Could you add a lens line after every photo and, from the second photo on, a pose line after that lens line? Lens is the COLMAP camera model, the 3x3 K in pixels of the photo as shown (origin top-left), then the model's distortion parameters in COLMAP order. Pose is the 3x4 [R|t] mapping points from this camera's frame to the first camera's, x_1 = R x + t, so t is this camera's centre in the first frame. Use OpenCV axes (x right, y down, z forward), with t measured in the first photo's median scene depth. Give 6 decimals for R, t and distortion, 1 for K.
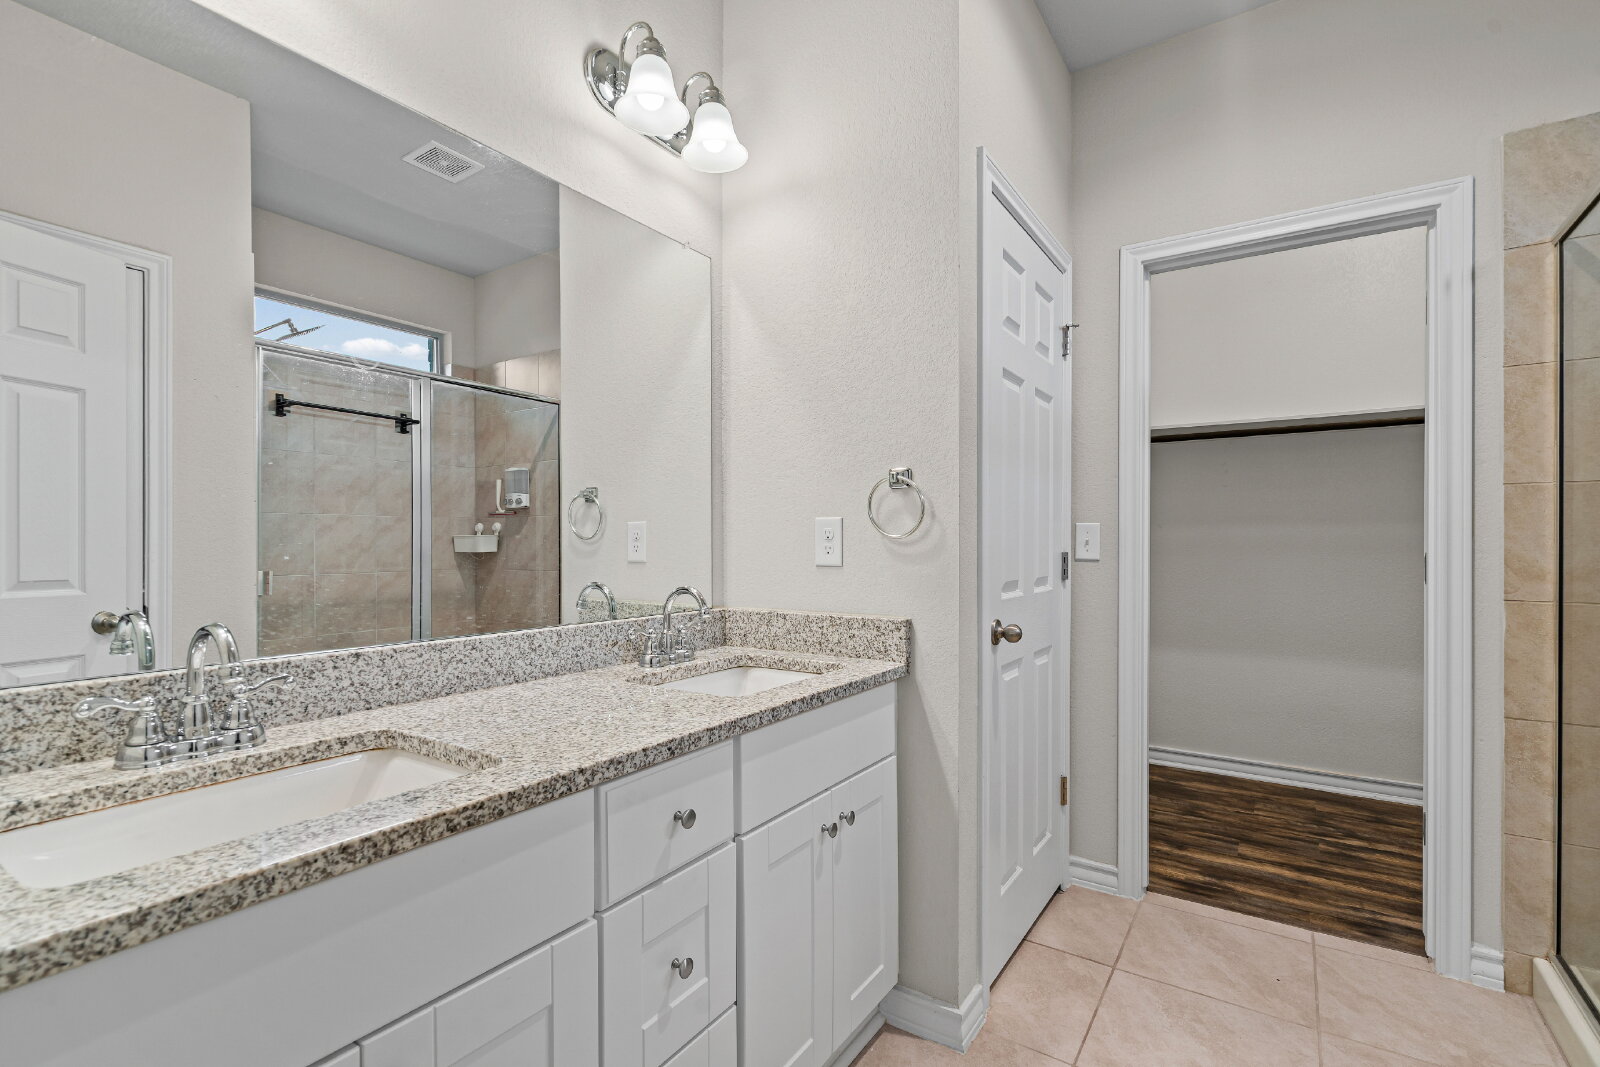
lens RADIAL K [[734.3, 0, 794.4], [0, 734.3, 527.9], [0, 0, 1]] dist [0.001926, 0.000670]
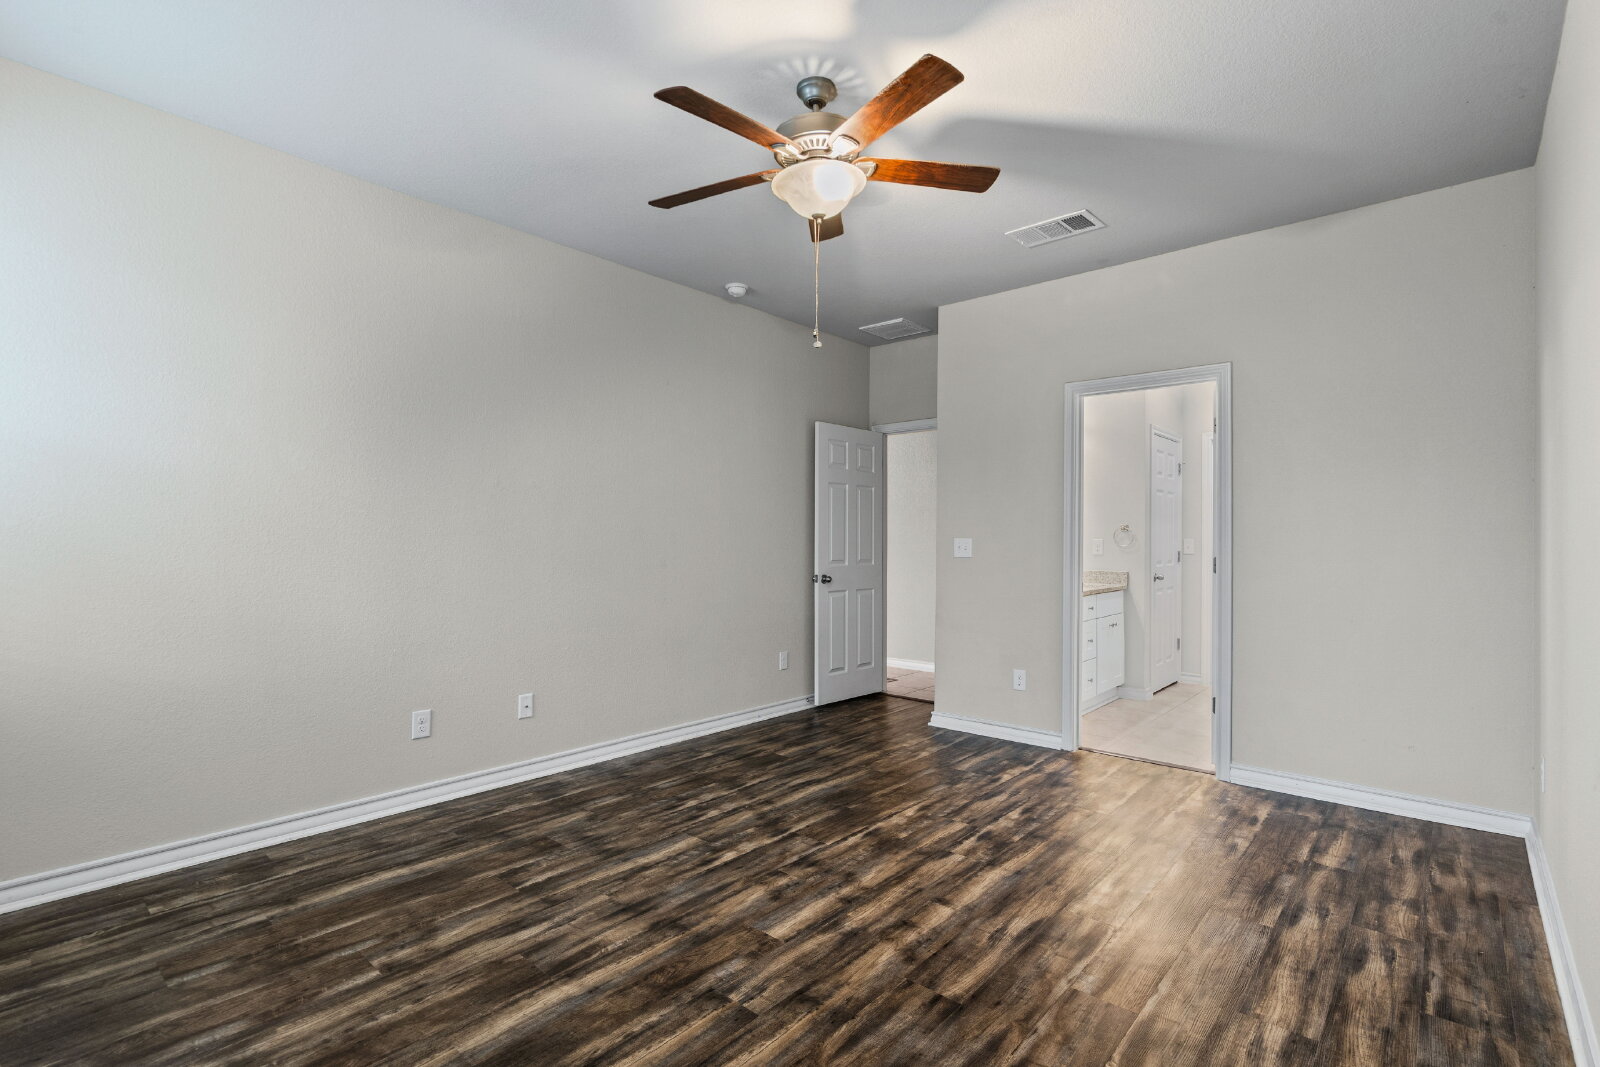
lens RADIAL K [[734.3, 0, 794.4], [0, 734.3, 527.9], [0, 0, 1]] dist [0.001926, 0.000670]
pose [[0.991317, 0.003252, -0.131456, -0.701943], [-0.002762, 0.999989, 0.003912, -0.061182], [0.131467, -0.003515, 0.991314, -1.927370]]
